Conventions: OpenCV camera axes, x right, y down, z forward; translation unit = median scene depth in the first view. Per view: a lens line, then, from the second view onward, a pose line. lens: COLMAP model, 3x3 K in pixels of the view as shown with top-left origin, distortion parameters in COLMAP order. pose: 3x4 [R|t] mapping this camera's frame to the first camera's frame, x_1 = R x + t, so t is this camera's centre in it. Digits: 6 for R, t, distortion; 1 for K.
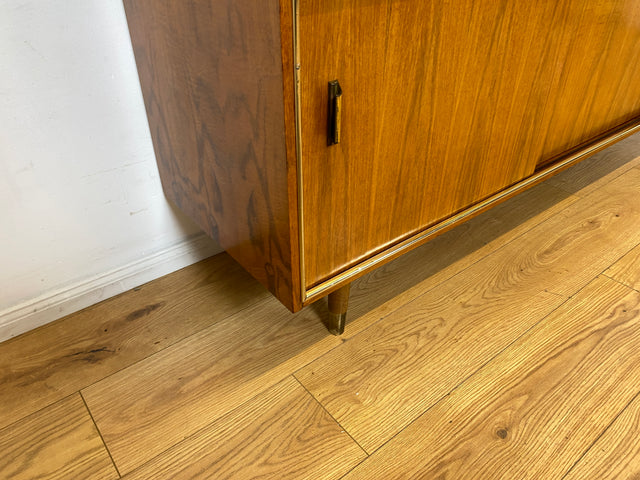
lens RADIAL K [[487.6, 0, 314.4], [0, 487.6, 238.2], [0, 0, 1]] dist [0.037213, -0.045766]
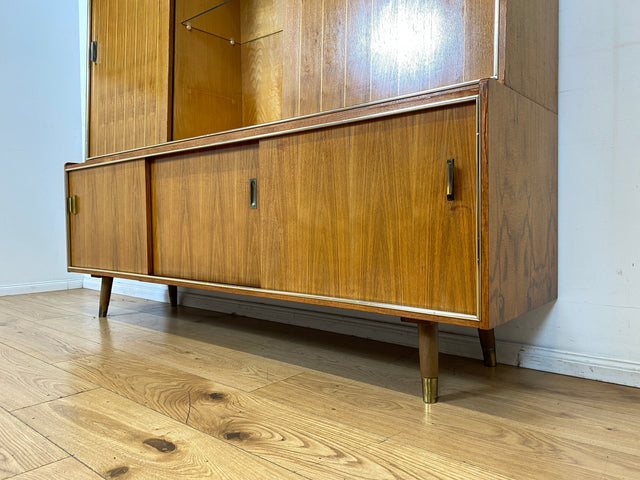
lens RADIAL K [[487.6, 0, 319.4], [0, 487.6, 237.2], [0, 0, 1]] dist [0.037213, -0.045766]
pose [[0.202587, 0.033008, -0.978708, 3.096047], [-0.549146, 0.831328, -0.085633, -0.586121], [0.810800, 0.554802, 0.186542, 1.550274]]
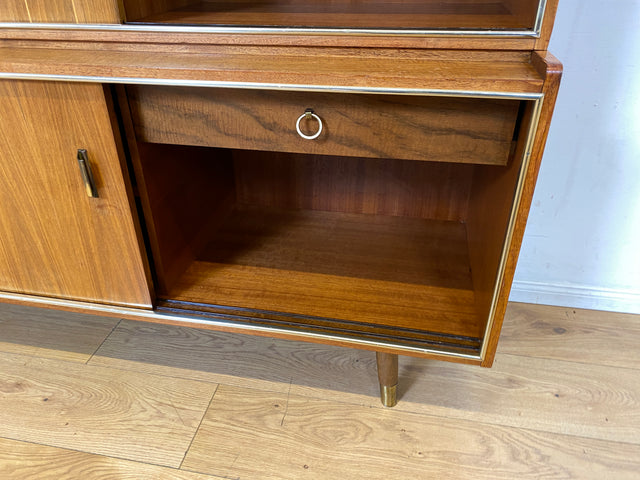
lens RADIAL K [[487.6, 0, 313.2], [0, 487.6, 242.2], [0, 0, 1]] dist [0.037213, -0.045766]
pose [[0.652350, 0.391455, -0.649001, 2.298172], [-0.423404, 0.898442, 0.116321, -0.946592], [0.628624, 0.198908, 0.751842, 1.142704]]
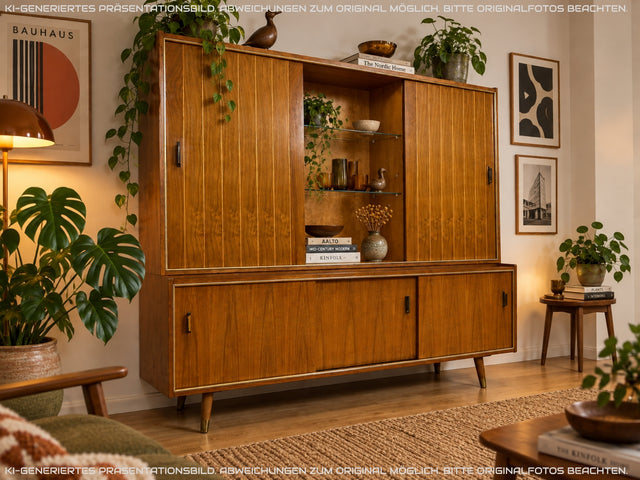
lens RADIAL K [[487.6, 0, 297.6], [0, 487.6, 237.2], [0, 0, 1]] dist [0.037213, -0.045766]
pose [[0.976133, 0.025145, -0.215711, 1.152553], [-0.137382, 0.840768, -0.523675, 0.682692], [0.168195, 0.540812, 0.824156, -1.457982]]
